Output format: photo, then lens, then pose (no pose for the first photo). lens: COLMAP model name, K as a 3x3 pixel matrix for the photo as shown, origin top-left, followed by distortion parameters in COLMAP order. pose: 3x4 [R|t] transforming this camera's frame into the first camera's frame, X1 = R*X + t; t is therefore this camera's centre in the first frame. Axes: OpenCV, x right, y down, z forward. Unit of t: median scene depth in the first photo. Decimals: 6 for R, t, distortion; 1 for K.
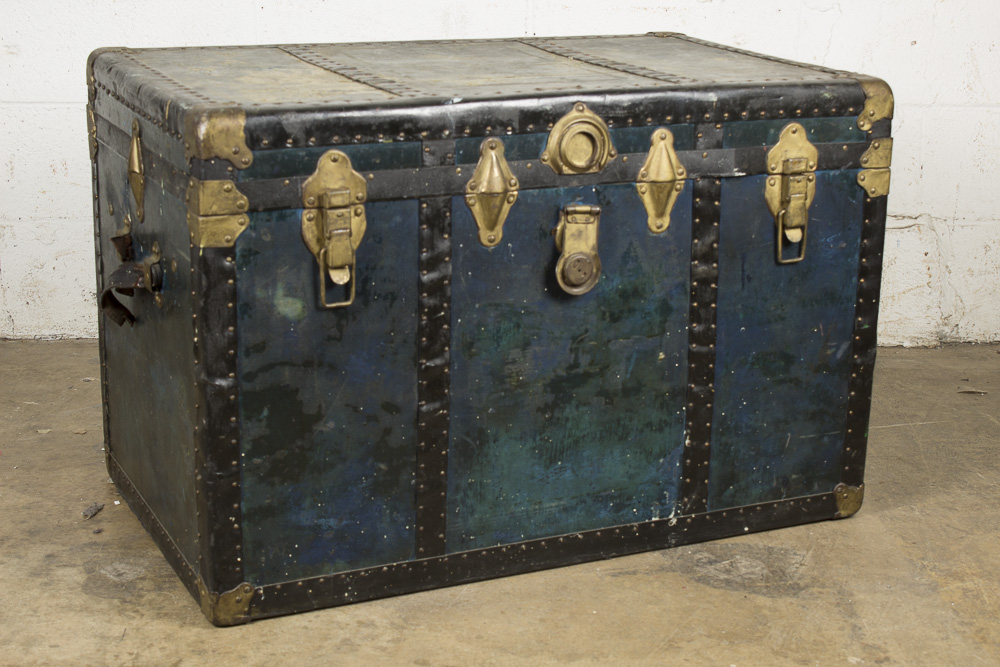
lens RADIAL K [[1718.7, 0, 505.4], [0, 1718.7, 314.8], [0, 0, 1]] dist [0.036215, 0.000000]
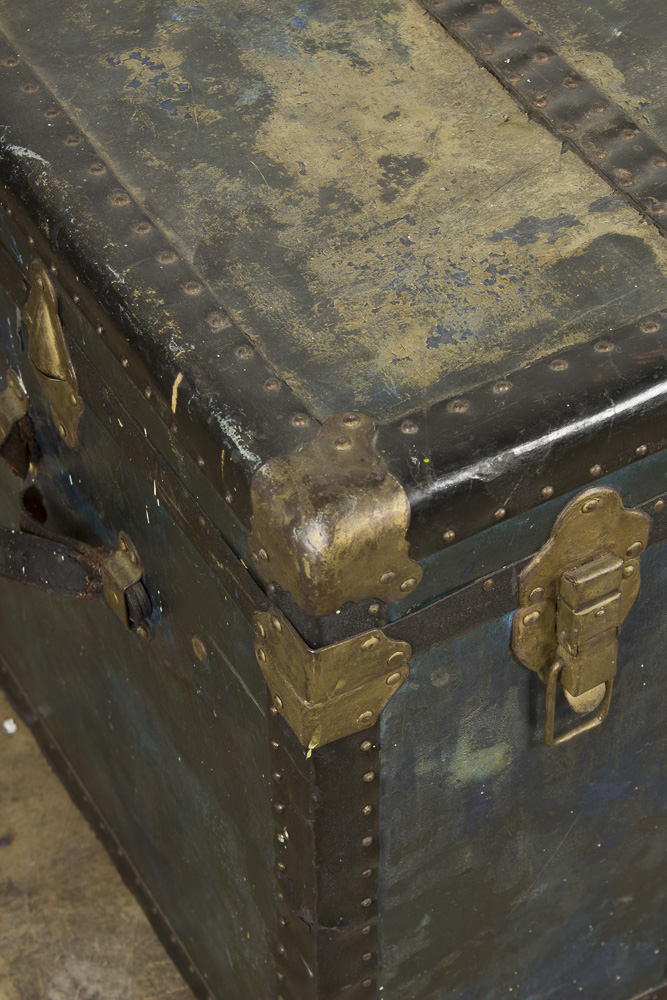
lens RADIAL K [[2372.3, 0, 337.1], [0, 2372.3, 494.3], [0, 0, 1]] dist [0.114579, 0.000000]
pose [[0.995214, -0.087919, 0.042645, -0.166446], [0.054561, 0.862031, 0.503911, -0.351619], [-0.081064, -0.499173, 0.862702, 0.443280]]
